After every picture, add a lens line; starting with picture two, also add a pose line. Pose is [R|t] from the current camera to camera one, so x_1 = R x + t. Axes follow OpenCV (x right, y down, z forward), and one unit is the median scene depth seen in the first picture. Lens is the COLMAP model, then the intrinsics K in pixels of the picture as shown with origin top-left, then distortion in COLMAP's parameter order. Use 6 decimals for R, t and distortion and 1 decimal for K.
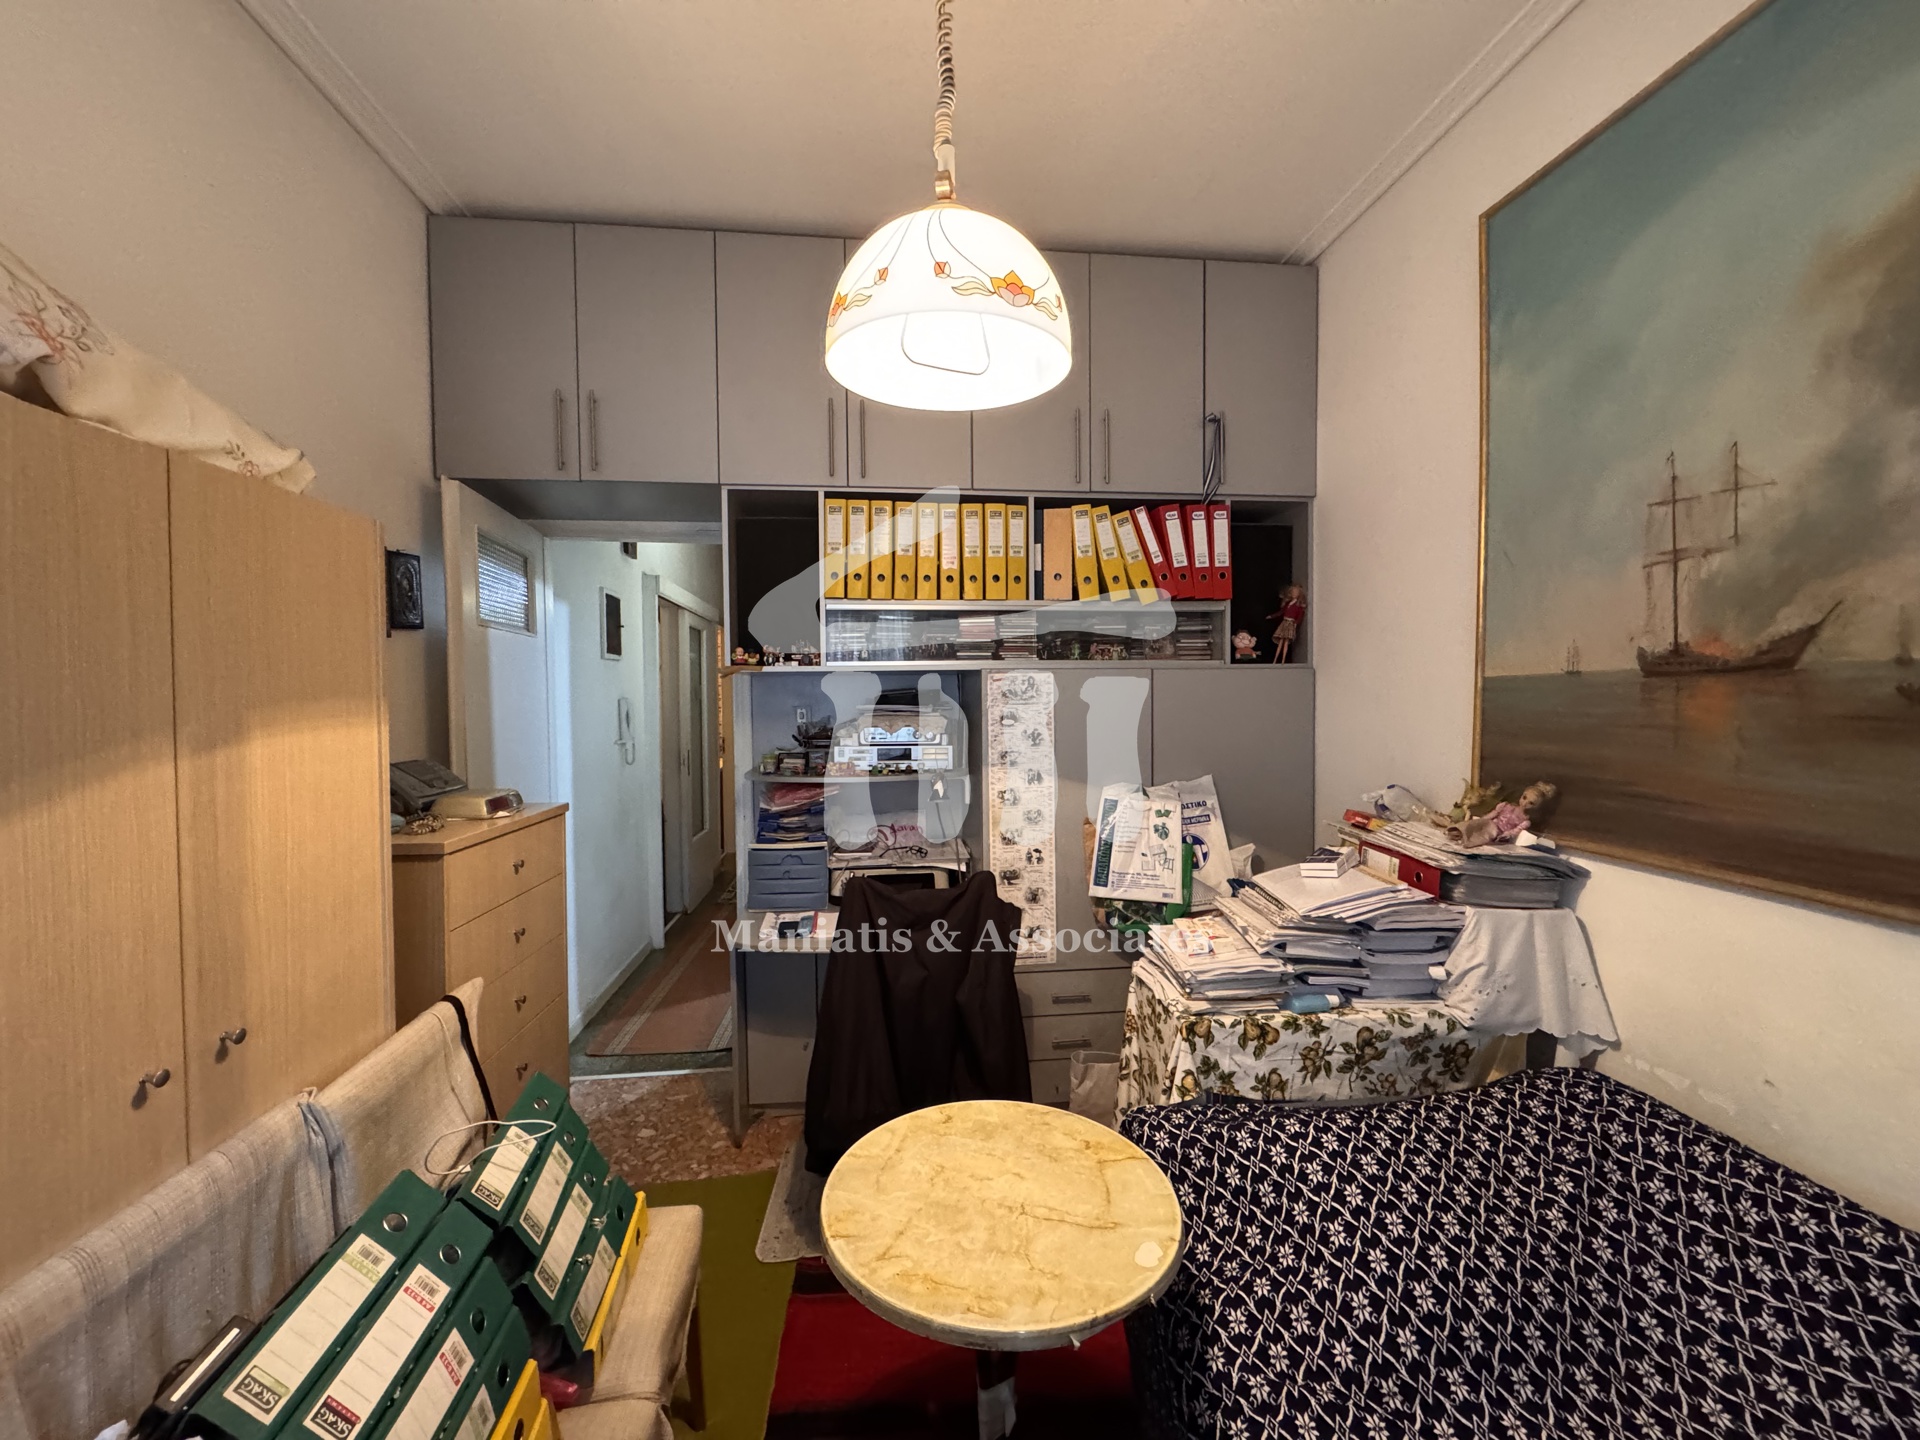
lens RADIAL K [[761.7, 0, 959.5], [0, 761.7, 721.3], [0, 0, 1]] dist [-0.004292, 0.000781]
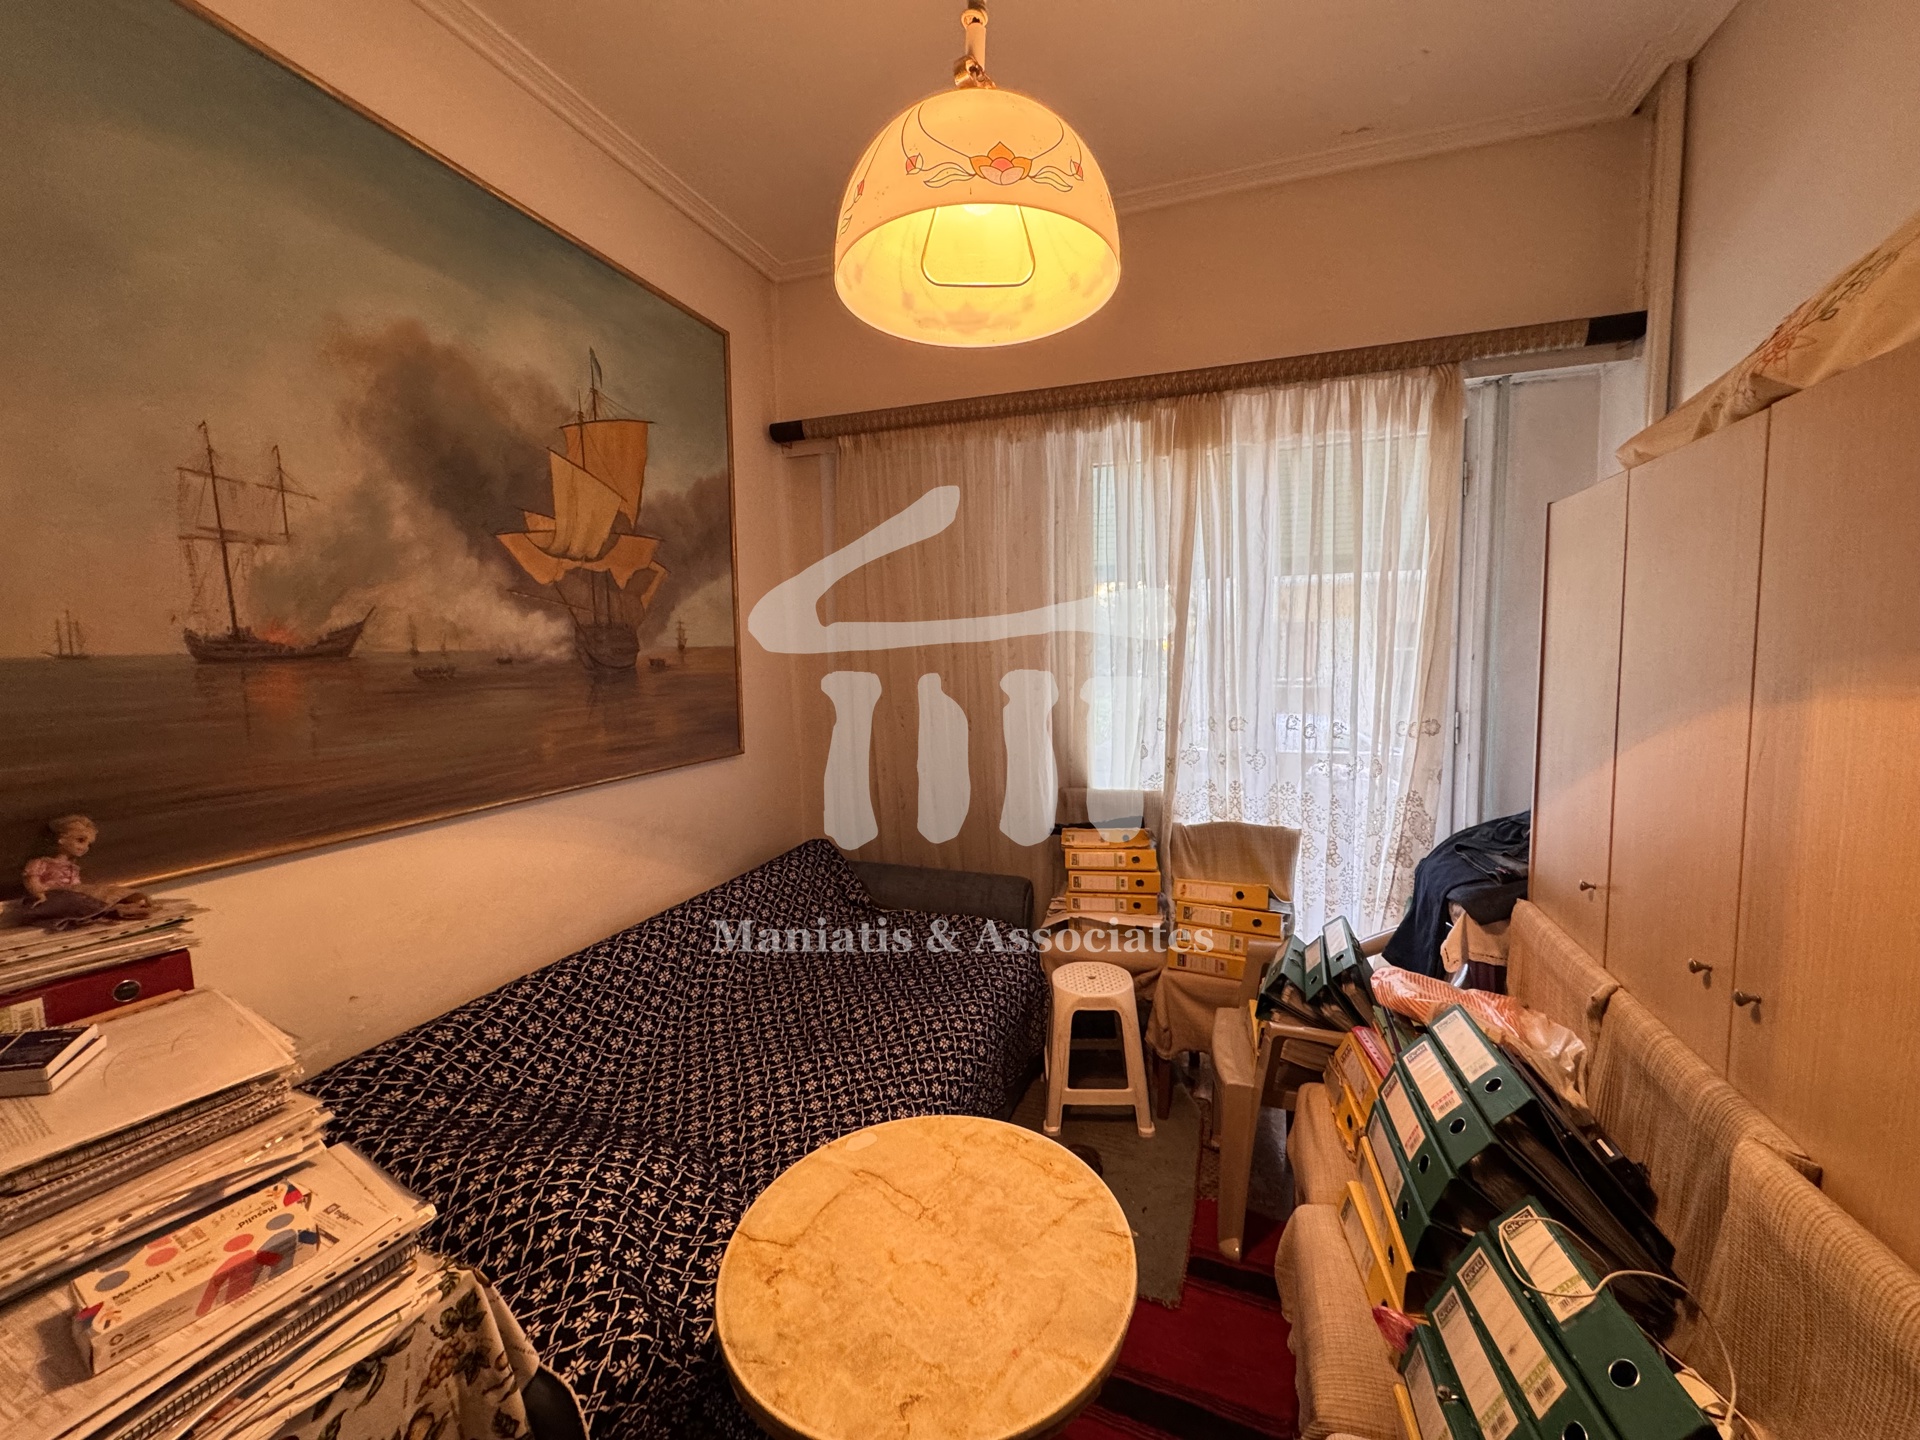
lens RADIAL K [[761.7, 0, 959.4], [0, 761.7, 721.0], [0, 0, 1]] dist [-0.004292, 0.000781]
pose [[-0.893471, -0.017437, 0.448782, -0.325359], [0.040907, 0.991933, 0.119982, -0.066387], [-0.447254, 0.125558, -0.885550, 1.515370]]
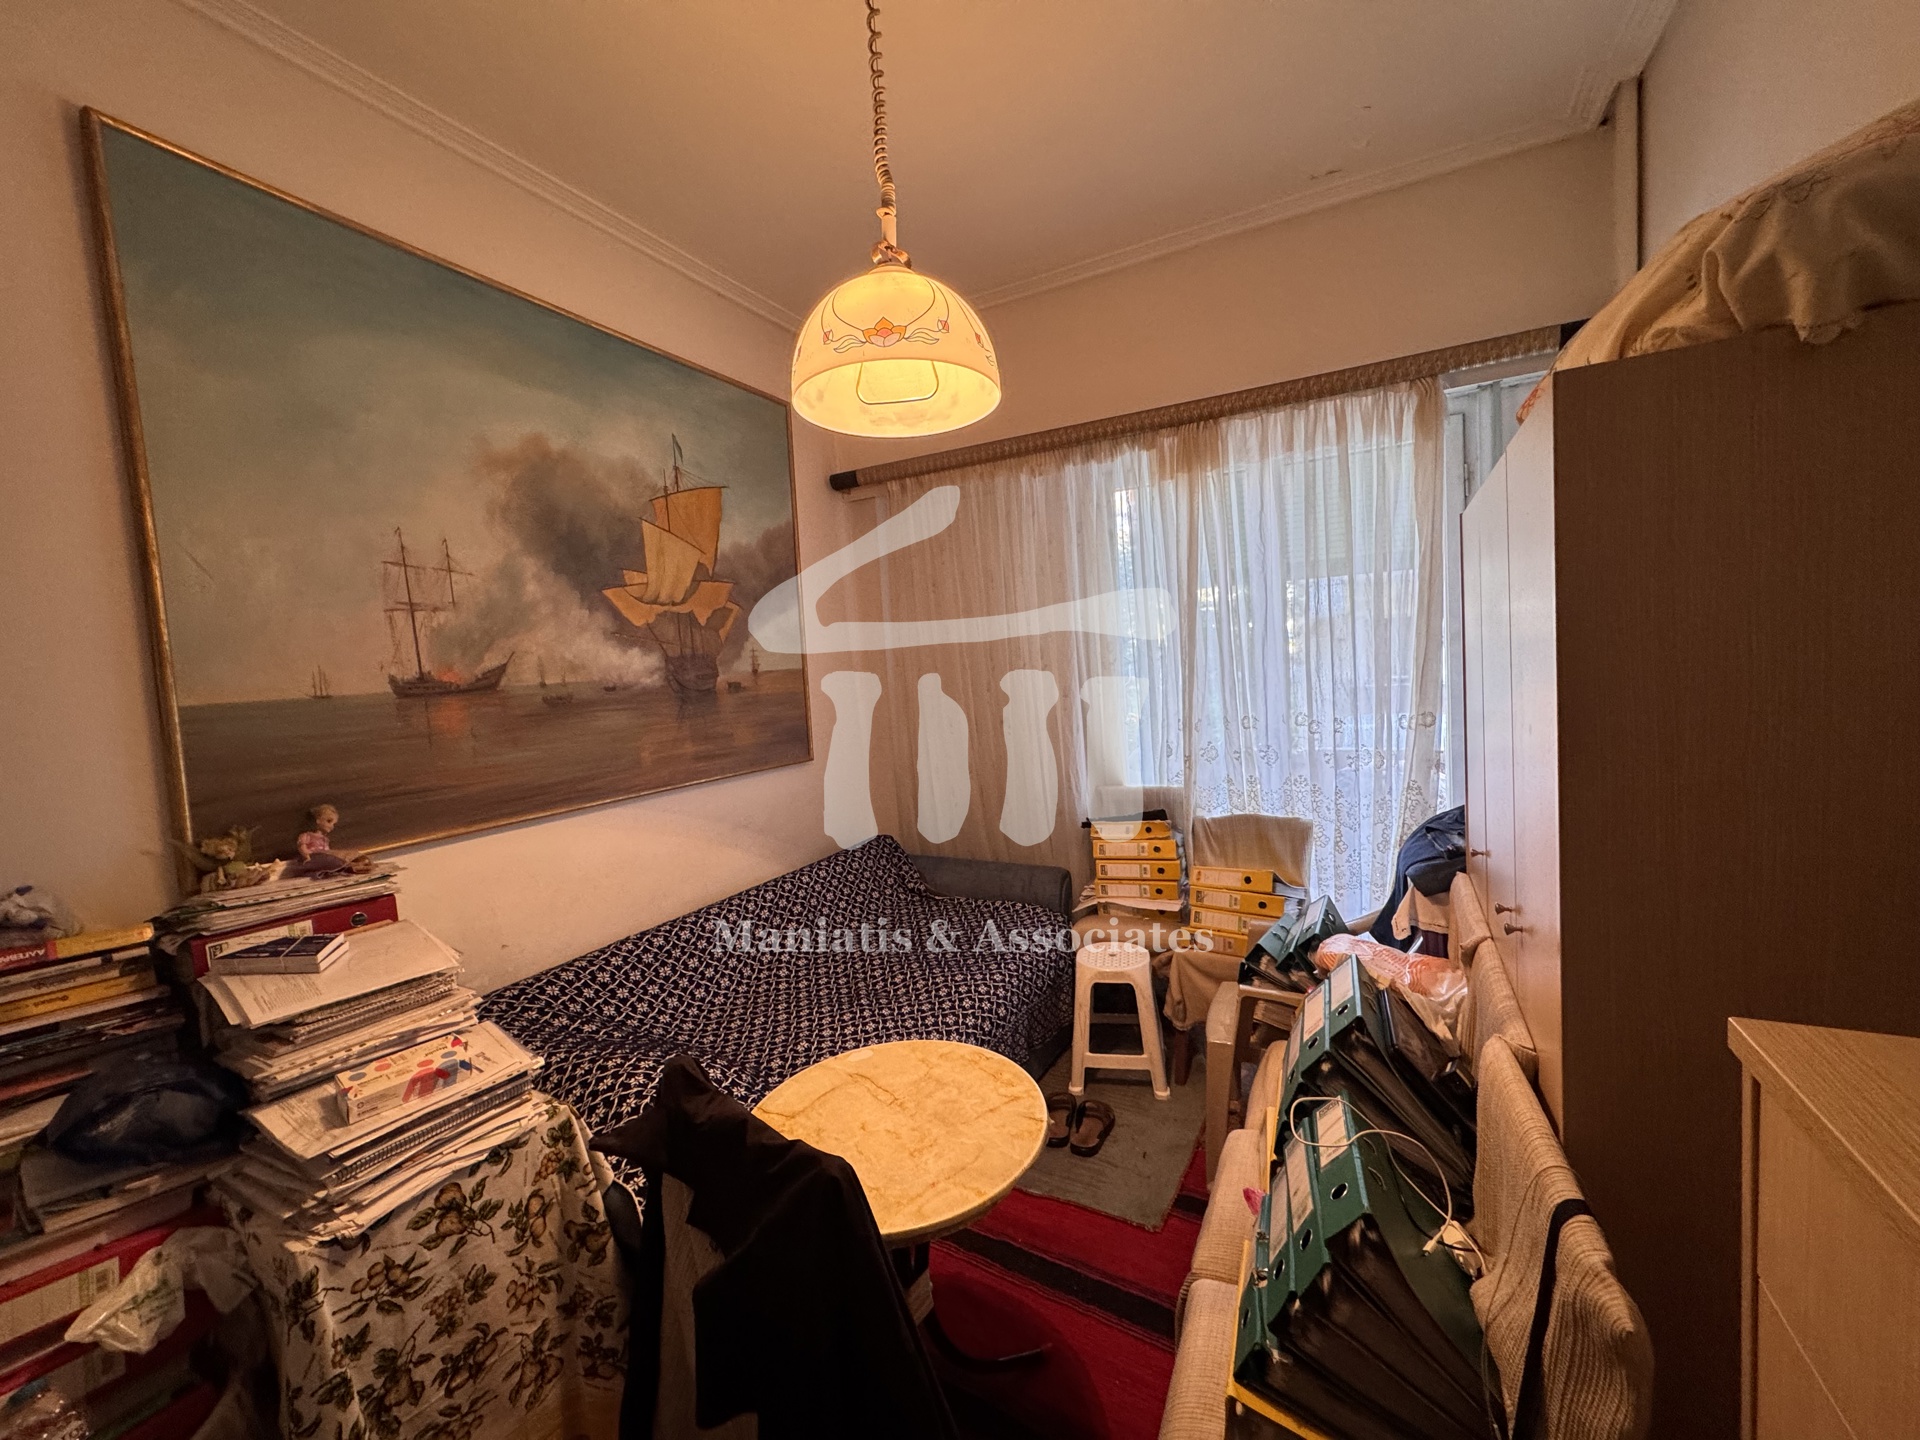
lens RADIAL K [[761.7, 0, 962.6], [0, 761.7, 720.7], [0, 0, 1]] dist [-0.004292, 0.000781]
pose [[-0.817334, 0.014828, 0.575974, -0.639332], [0.085256, 0.991777, 0.095449, -0.067185], [-0.569822, 0.127119, -0.811877, 1.619398]]
